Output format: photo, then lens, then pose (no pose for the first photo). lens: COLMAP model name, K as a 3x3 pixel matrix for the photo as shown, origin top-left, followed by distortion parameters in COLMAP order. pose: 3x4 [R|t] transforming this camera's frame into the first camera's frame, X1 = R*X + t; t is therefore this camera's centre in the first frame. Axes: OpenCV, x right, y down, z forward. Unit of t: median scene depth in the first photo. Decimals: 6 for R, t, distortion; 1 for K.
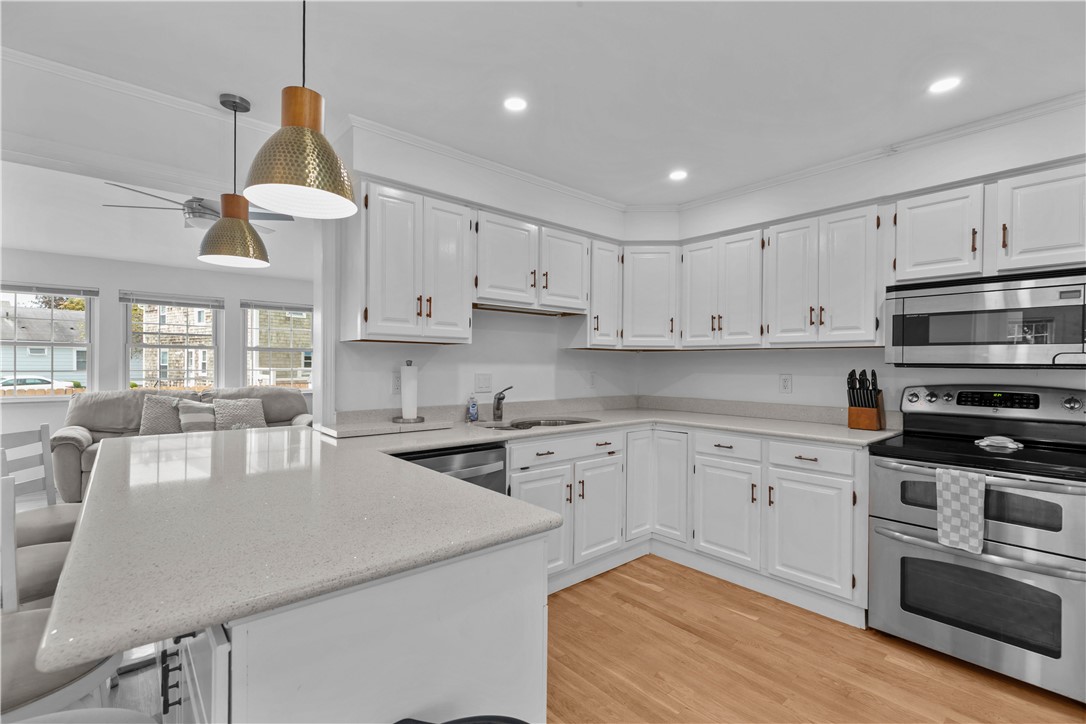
lens RADIAL K [[489.0, 0, 544.8], [0, 489.0, 368.0], [0, 0, 1]] dist [0.001723, -0.000948]
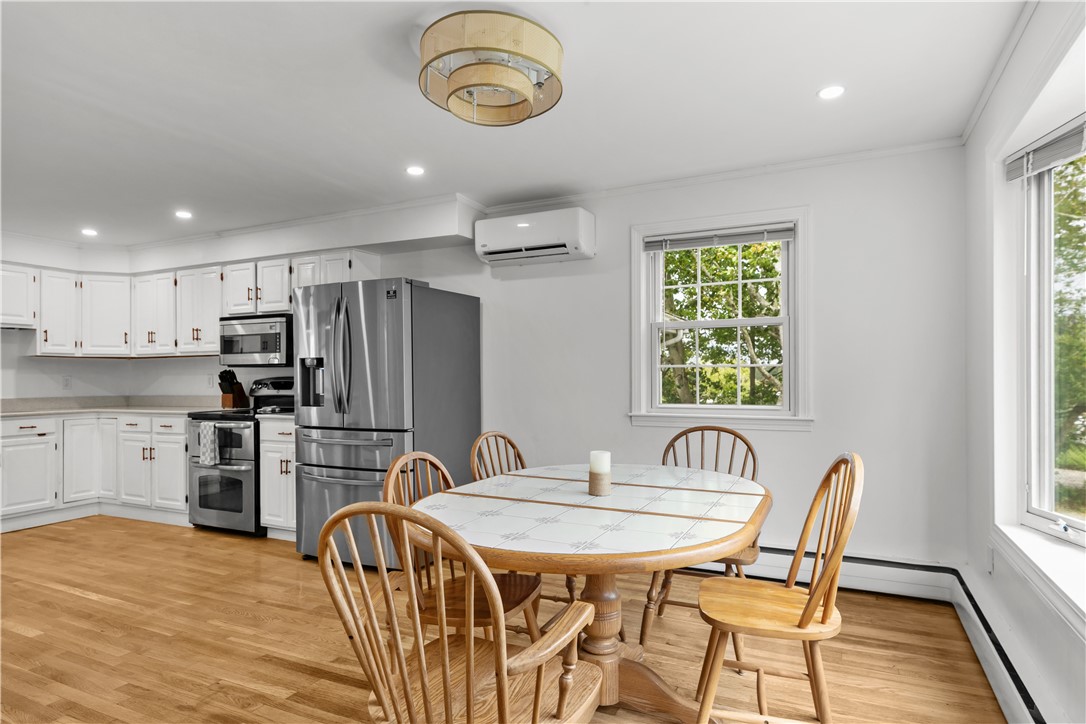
lens RADIAL K [[612.4, 0, 561.3], [0, 612.4, 379.1], [0, 0, 1]] dist [0.002959, -0.000692]
pose [[0.912949, -0.014390, 0.407820, 0.825659], [0.017228, 0.999846, -0.003285, 0.058117], [-0.407710, 0.010025, 0.913057, -1.205904]]
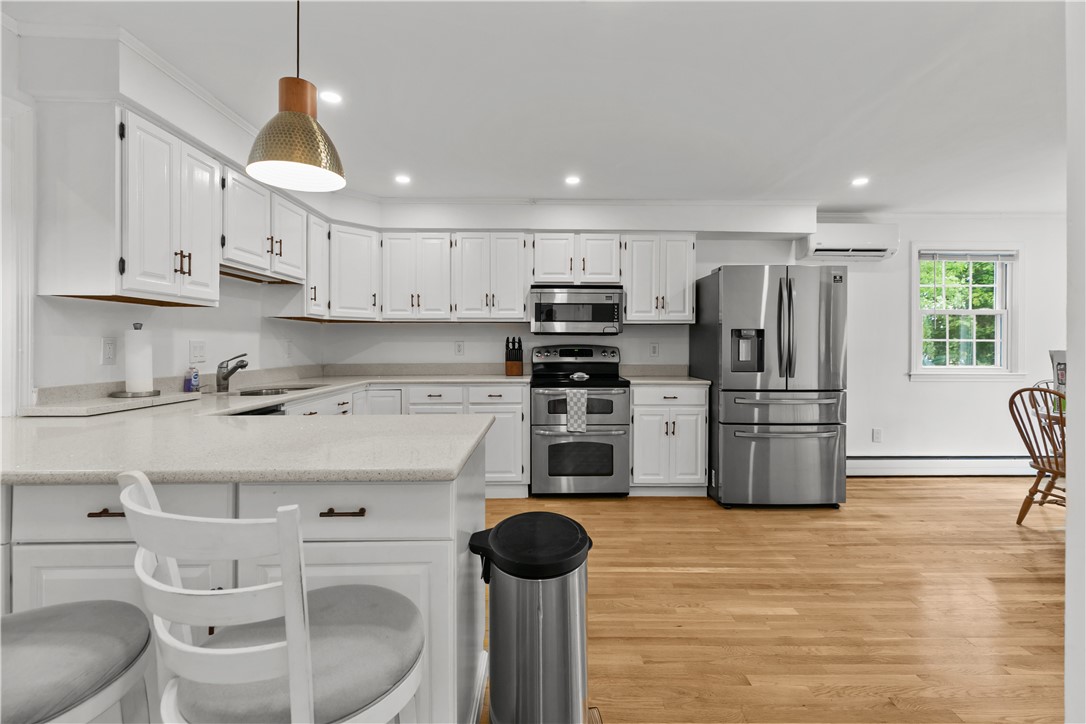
lens RADIAL K [[489.0, 0, 556.0], [0, 489.0, 345.1], [0, 0, 1]] dist [0.001723, -0.000948]
pose [[0.638222, -0.008820, 0.769802, -0.455642], [0.011102, 0.999936, 0.002252, 0.027499], [-0.769772, 0.007109, 0.638279, -0.087204]]
